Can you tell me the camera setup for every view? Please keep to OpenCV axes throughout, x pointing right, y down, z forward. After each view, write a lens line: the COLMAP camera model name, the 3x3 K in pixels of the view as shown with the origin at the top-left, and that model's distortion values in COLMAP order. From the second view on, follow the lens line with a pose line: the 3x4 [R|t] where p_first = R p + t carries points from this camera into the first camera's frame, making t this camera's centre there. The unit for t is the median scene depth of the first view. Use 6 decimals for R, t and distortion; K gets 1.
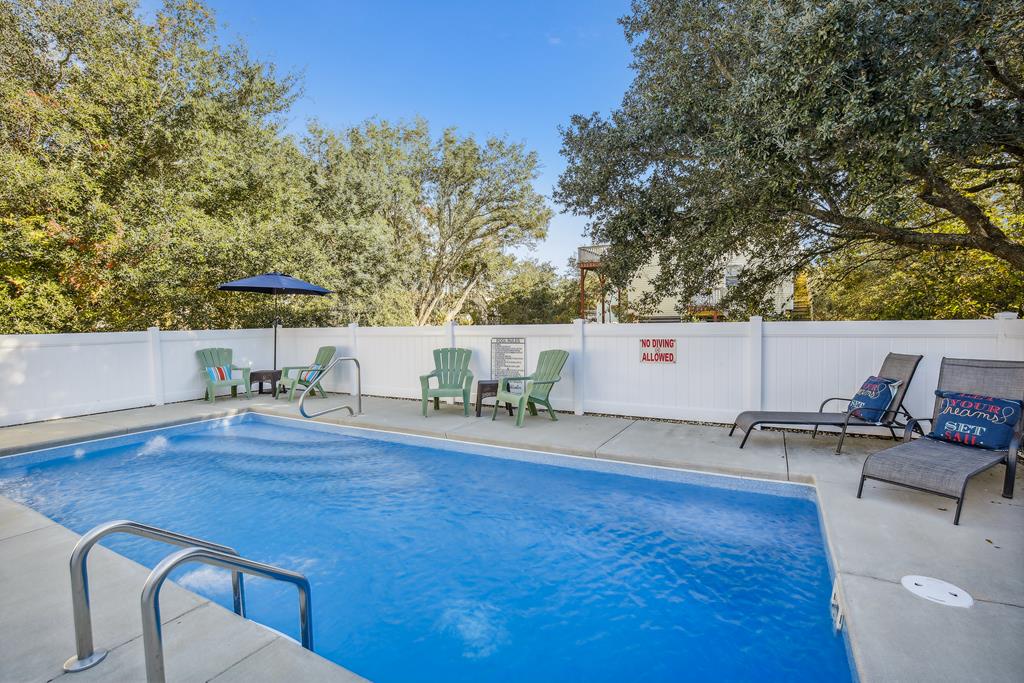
lens RADIAL K [[488.1, 0, 512.0], [0, 488.1, 341.5], [0, 0, 1]] dist [0.002387, 0.000405]
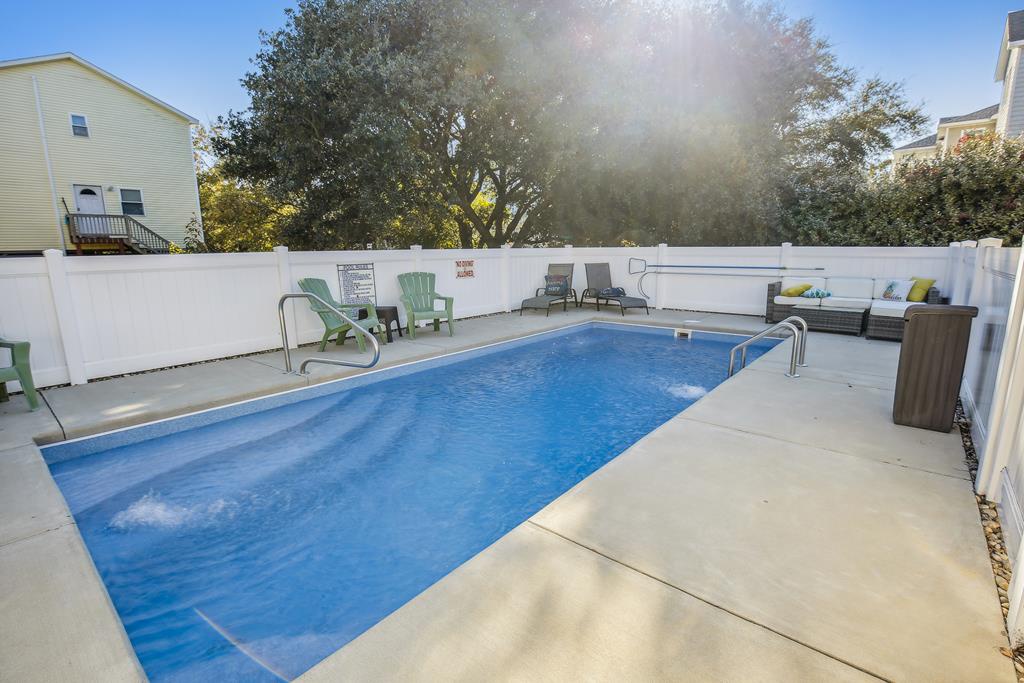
lens RADIAL K [[488.1, 0, 512.0], [0, 488.1, 341.5], [0, 0, 1]] dist [0.002387, 0.000405]
pose [[0.216165, -0.171584, 0.961162, -1.053161], [0.048613, 0.985107, 0.164926, -0.001280], [-0.975146, 0.011073, 0.221286, 0.566813]]
